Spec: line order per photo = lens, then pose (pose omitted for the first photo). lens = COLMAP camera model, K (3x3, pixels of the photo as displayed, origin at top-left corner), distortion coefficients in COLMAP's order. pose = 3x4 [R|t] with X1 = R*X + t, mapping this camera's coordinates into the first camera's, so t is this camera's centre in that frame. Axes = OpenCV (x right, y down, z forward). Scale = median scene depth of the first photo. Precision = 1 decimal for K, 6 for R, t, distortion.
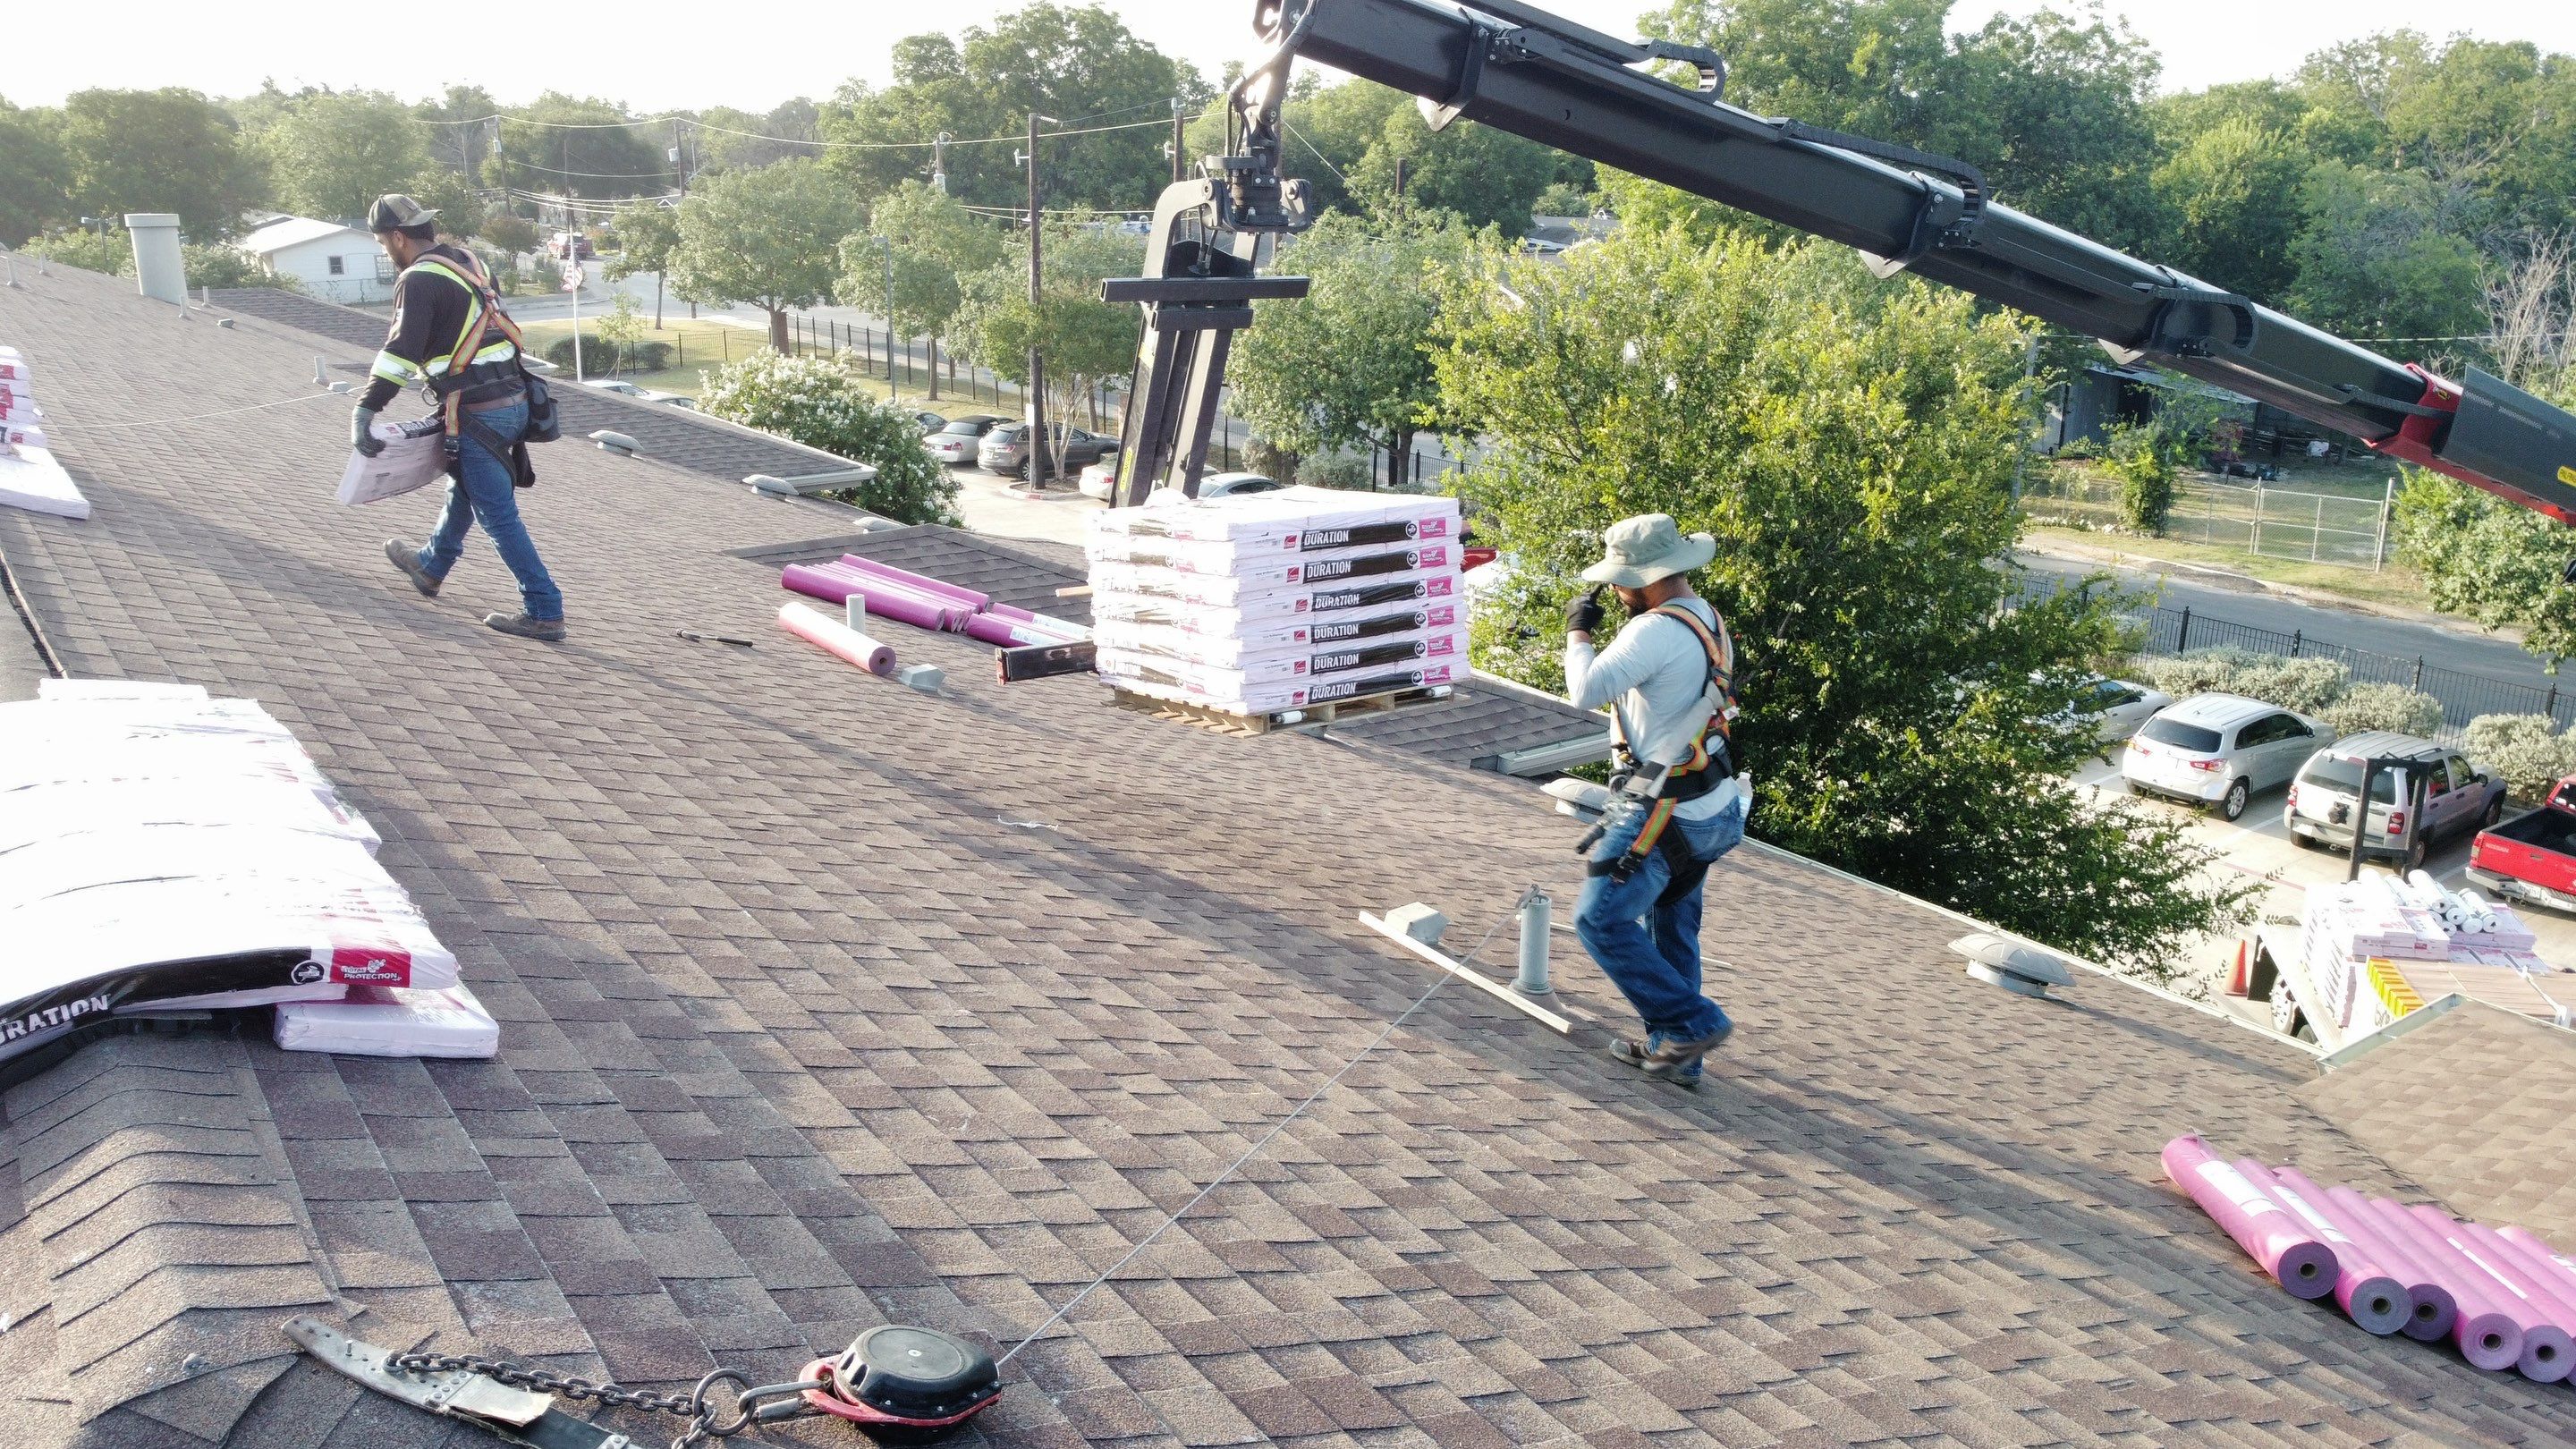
lens RADIAL K [[2008.1, 0, 1289.1], [0, 2008.1, 687.2], [0, 0, 1]] dist [0.001205, -0.000152]
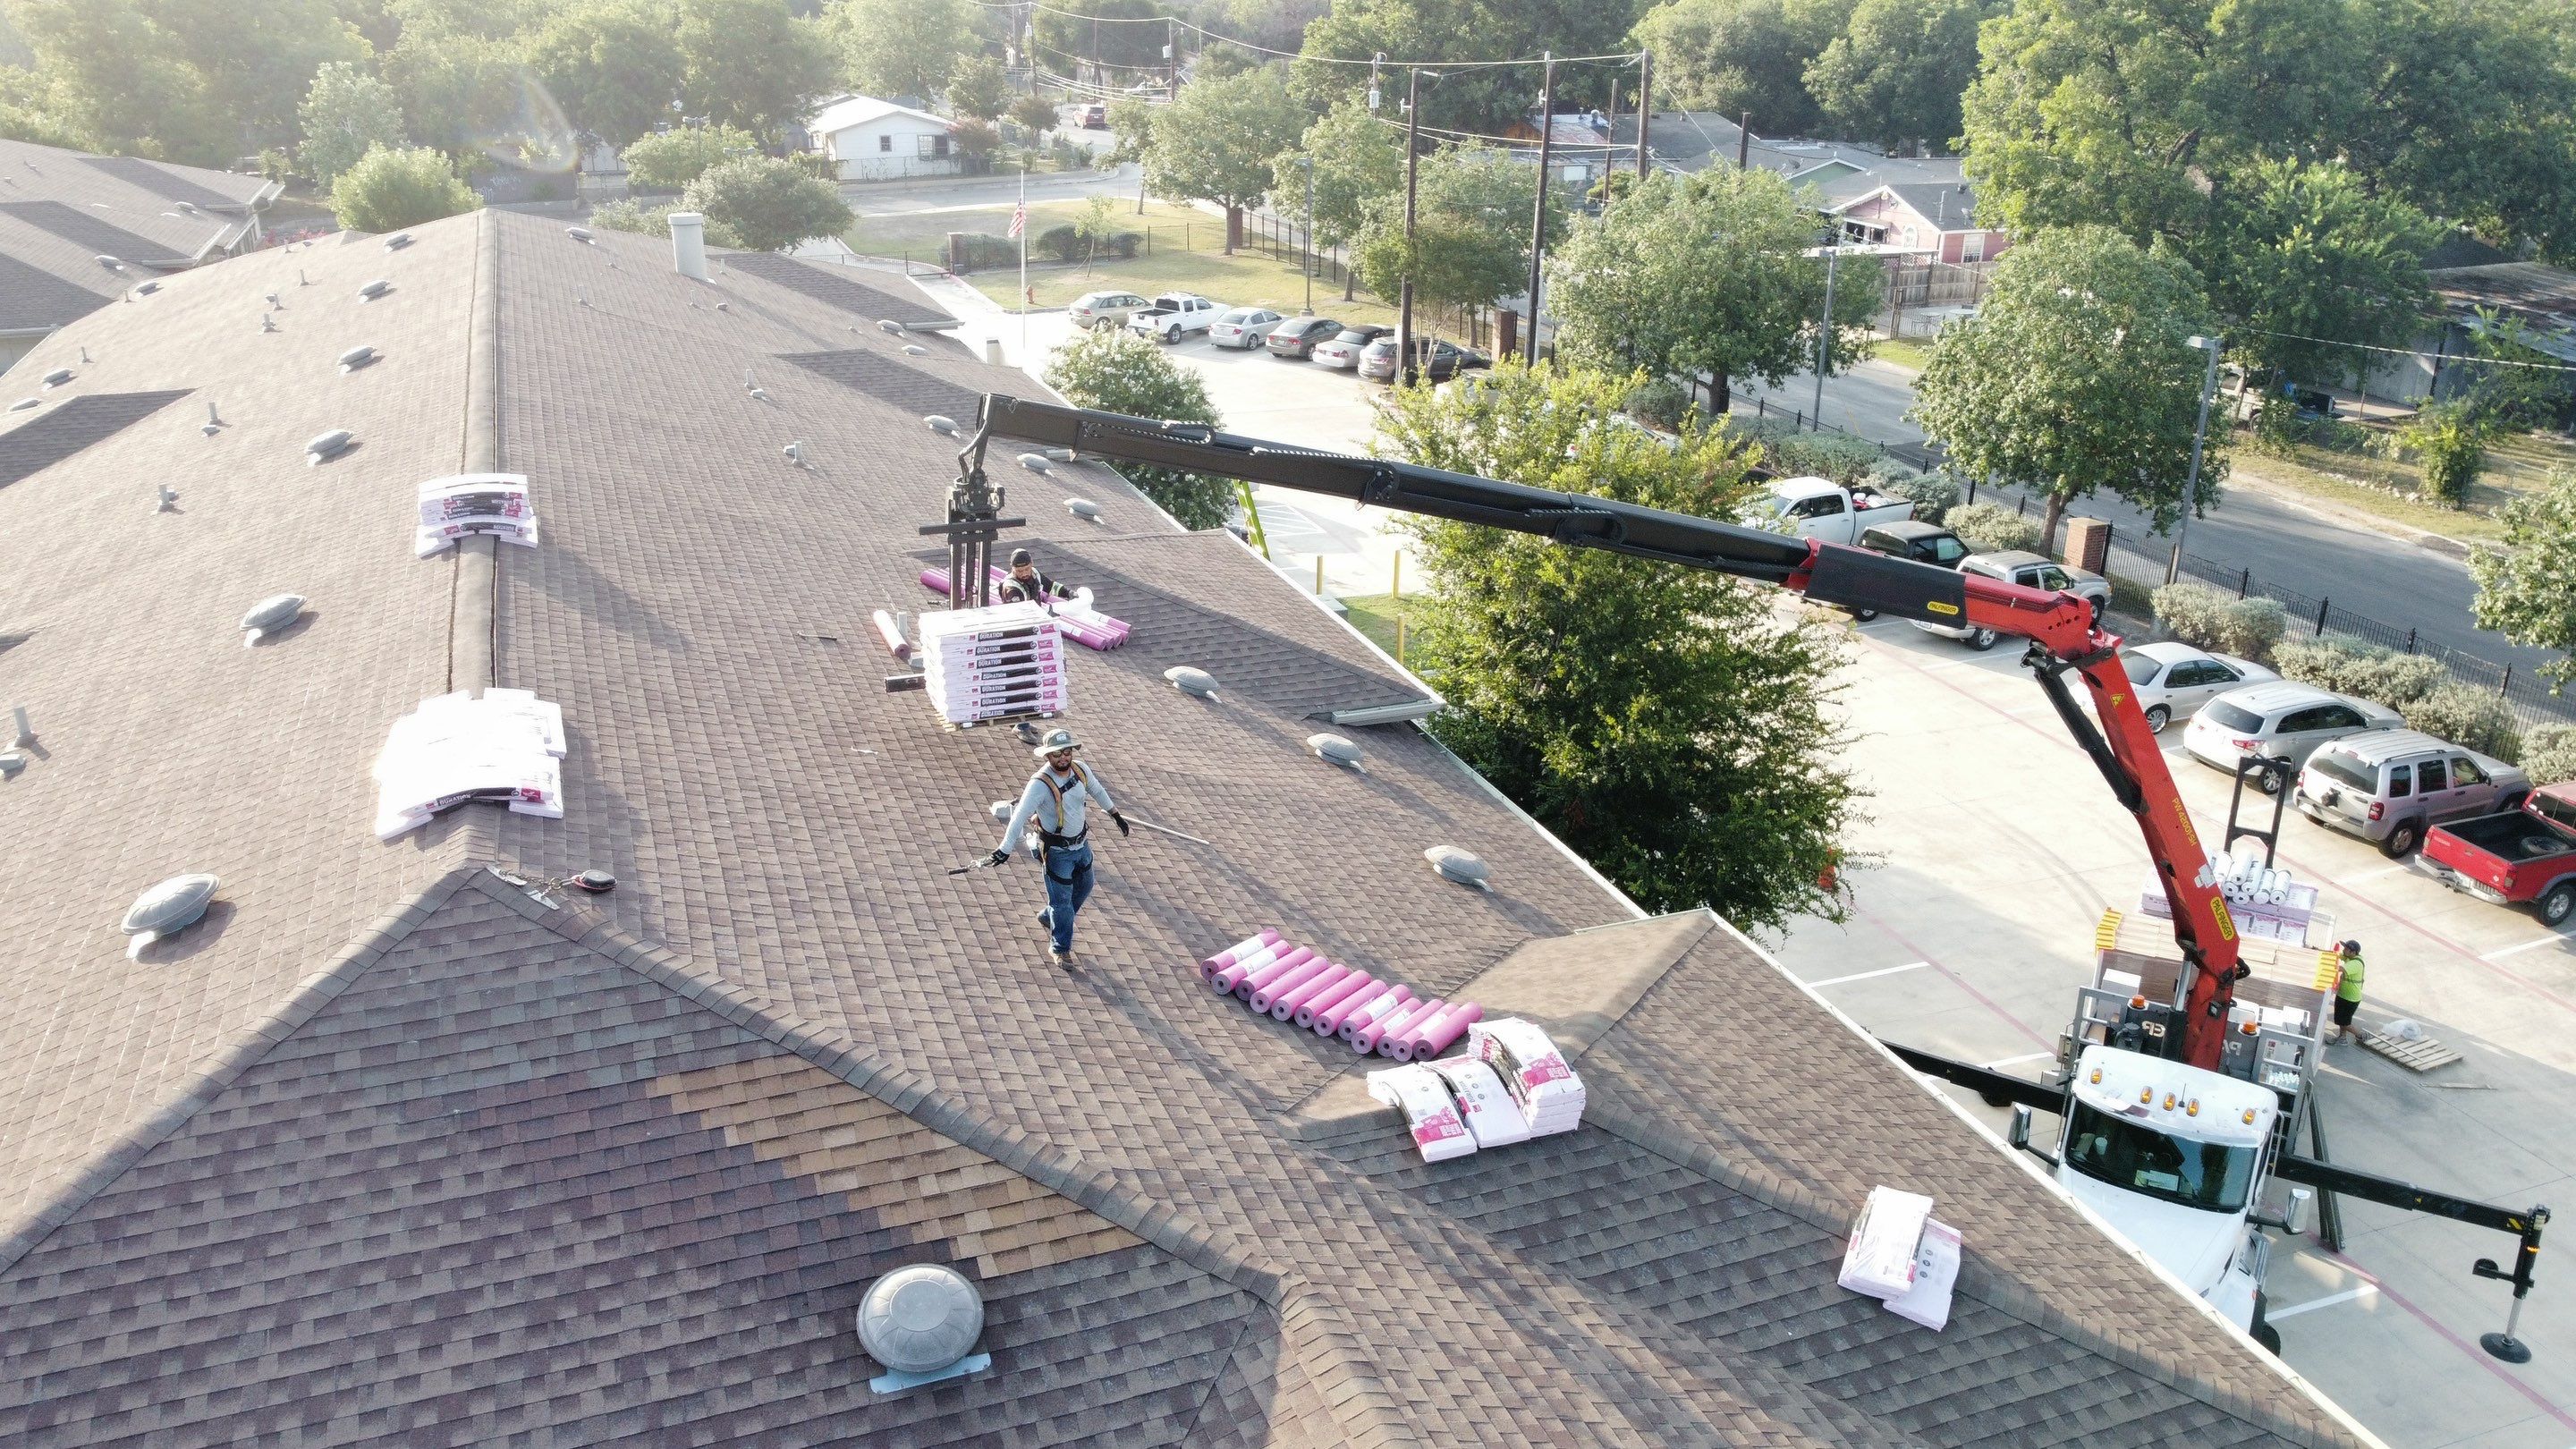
lens RADIAL K [[1975.1, 0, 1288.0], [0, 1975.1, 724.5], [0, 0, 1]] dist [-0.001826, 0.000355]
pose [[0.965649, 0.094940, -0.241885, 0.103983], [-0.070854, 0.991794, 0.106415, -0.028967], [0.250003, -0.085621, 0.964452, -0.126136]]
